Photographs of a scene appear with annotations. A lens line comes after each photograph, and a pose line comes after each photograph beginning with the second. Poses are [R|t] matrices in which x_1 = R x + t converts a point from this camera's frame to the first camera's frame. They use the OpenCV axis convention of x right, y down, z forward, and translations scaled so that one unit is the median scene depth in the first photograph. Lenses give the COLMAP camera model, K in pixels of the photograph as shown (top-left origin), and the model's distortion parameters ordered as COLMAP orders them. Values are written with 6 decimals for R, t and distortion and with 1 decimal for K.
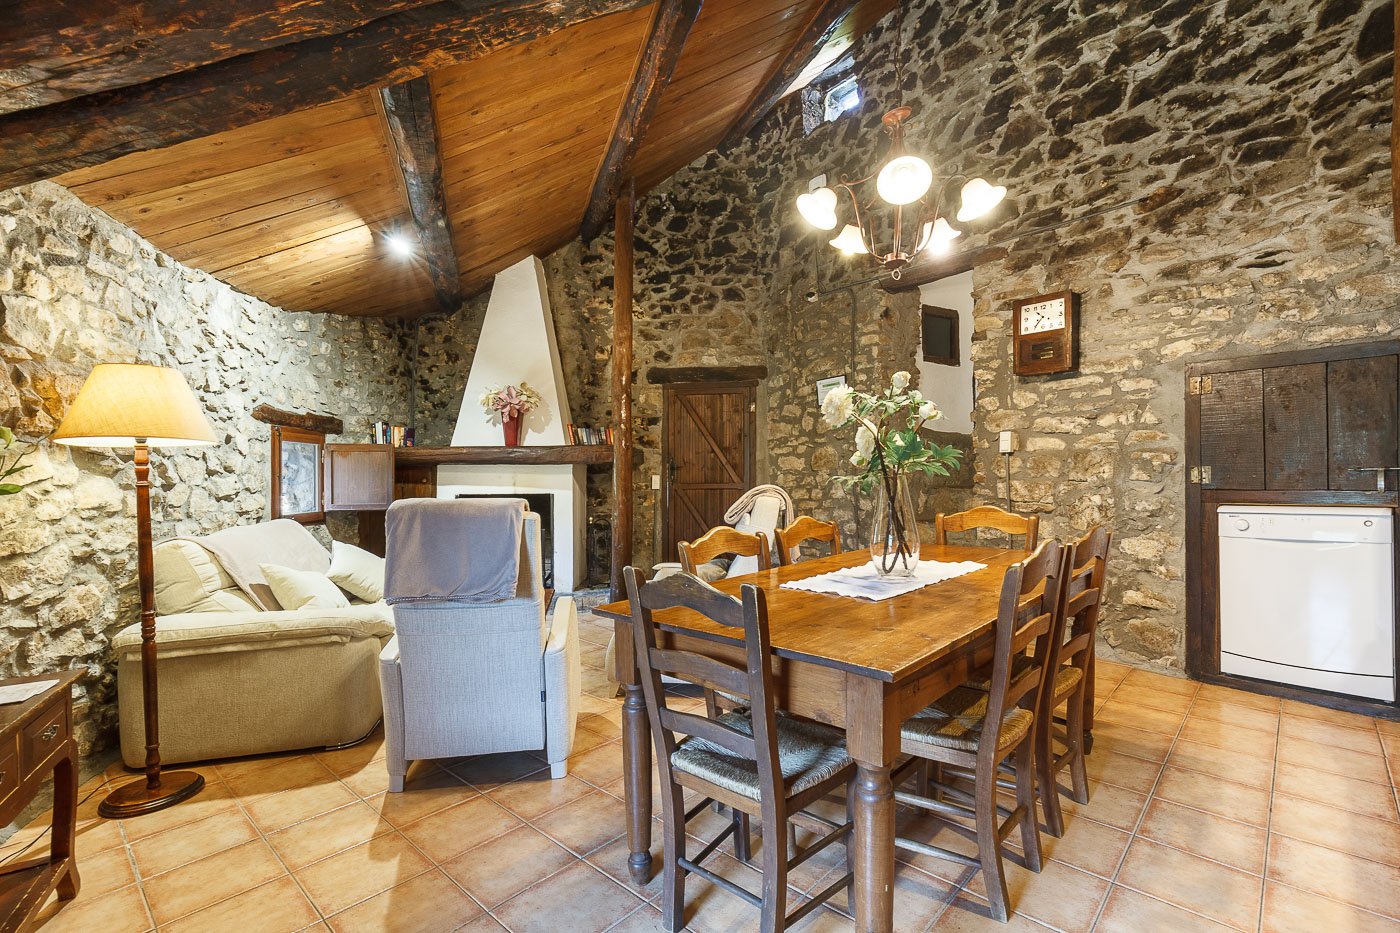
lens RADIAL K [[656.5, 0, 700.0], [0, 656.5, 466.5], [0, 0, 1]] dist [-0.000536, -0.000136]
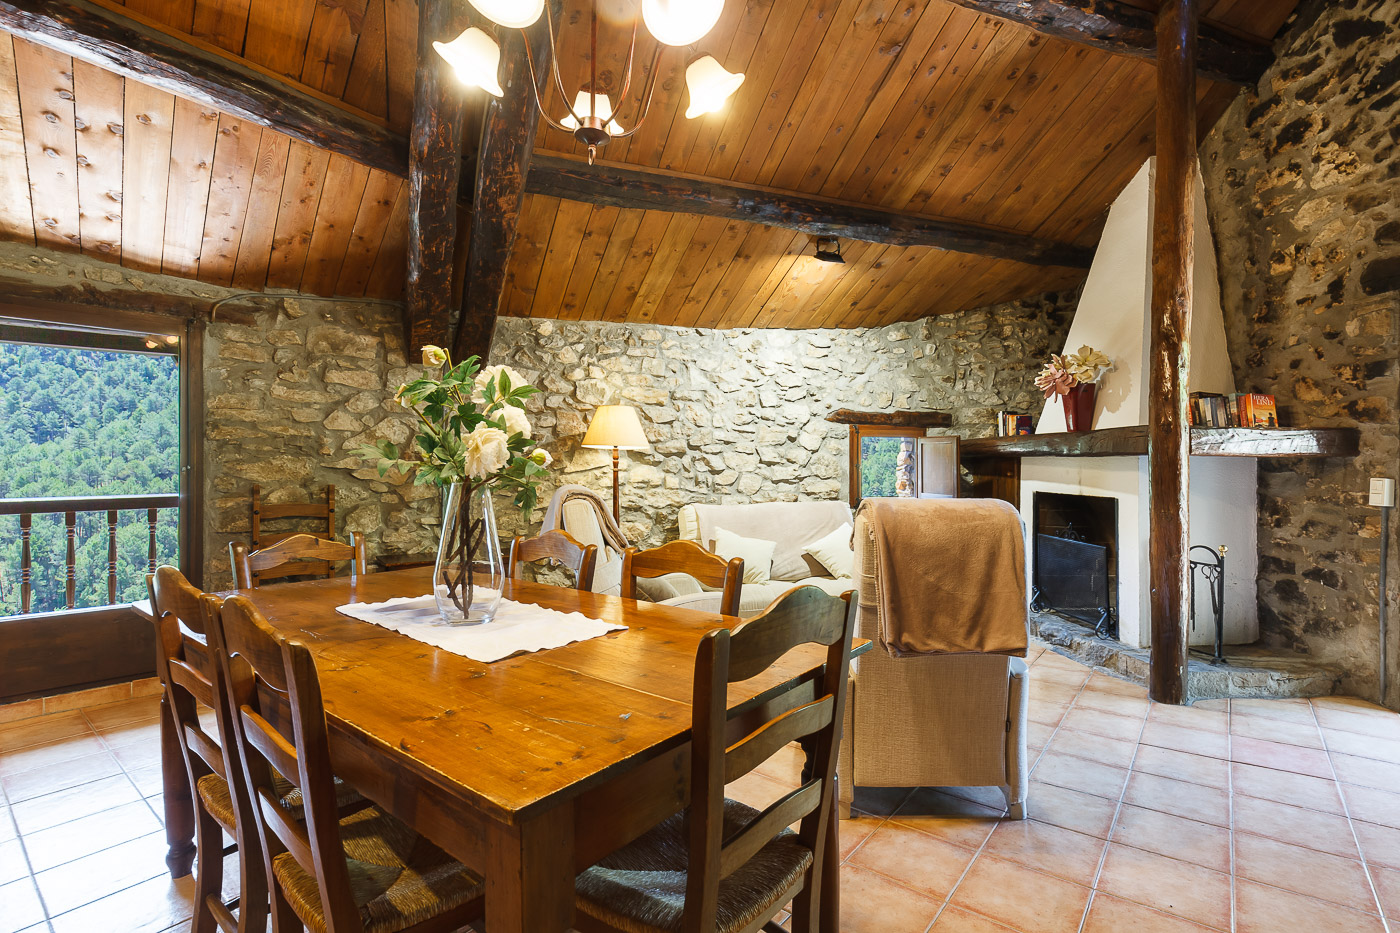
lens RADIAL K [[640.0, 0, 700.6], [0, 640.0, 450.8], [0, 0, 1]] dist [-0.003249, -0.000883]
pose [[0.053647, -0.005229, -0.998546, 0.414765], [0.004035, 0.999979, -0.005020, -0.007255], [0.998552, -0.003760, 0.053667, 0.501135]]
